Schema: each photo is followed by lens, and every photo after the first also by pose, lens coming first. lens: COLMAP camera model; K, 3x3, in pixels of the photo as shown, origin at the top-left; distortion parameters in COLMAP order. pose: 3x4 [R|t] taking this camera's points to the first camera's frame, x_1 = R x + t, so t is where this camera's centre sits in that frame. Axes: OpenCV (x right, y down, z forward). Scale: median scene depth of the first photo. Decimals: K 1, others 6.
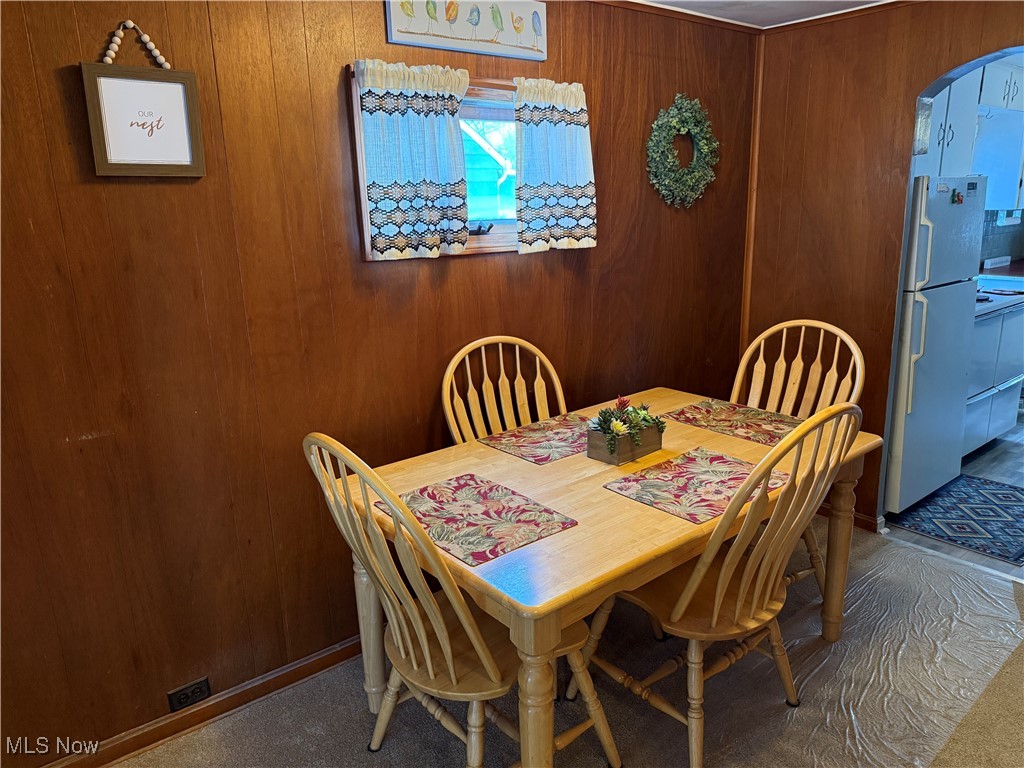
lens RADIAL K [[724.0, 0, 511.4], [0, 724.0, 379.8], [0, 0, 1]] dist [-0.004341, -0.000321]
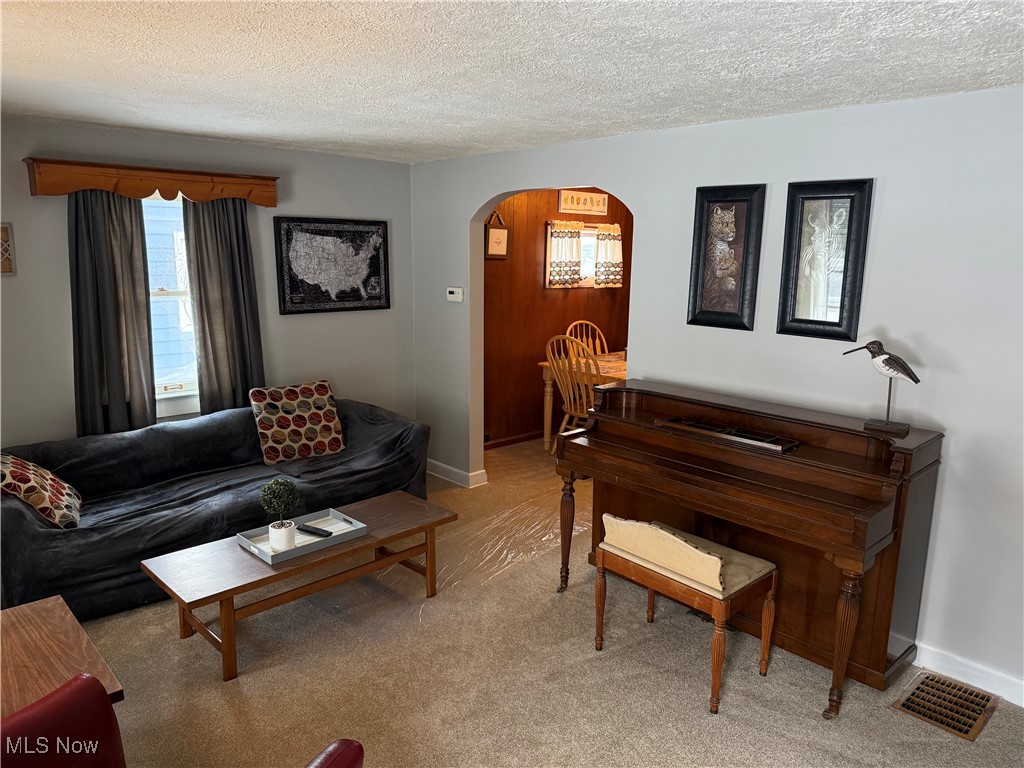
lens RADIAL K [[724.0, 0, 512.6], [0, 724.0, 387.4], [0, 0, 1]] dist [-0.004341, -0.000321]
pose [[0.996067, 0.029061, 0.083698, -0.487790], [-0.024768, 0.998346, -0.051880, 0.321737], [-0.085068, 0.049603, 0.995140, -1.536032]]
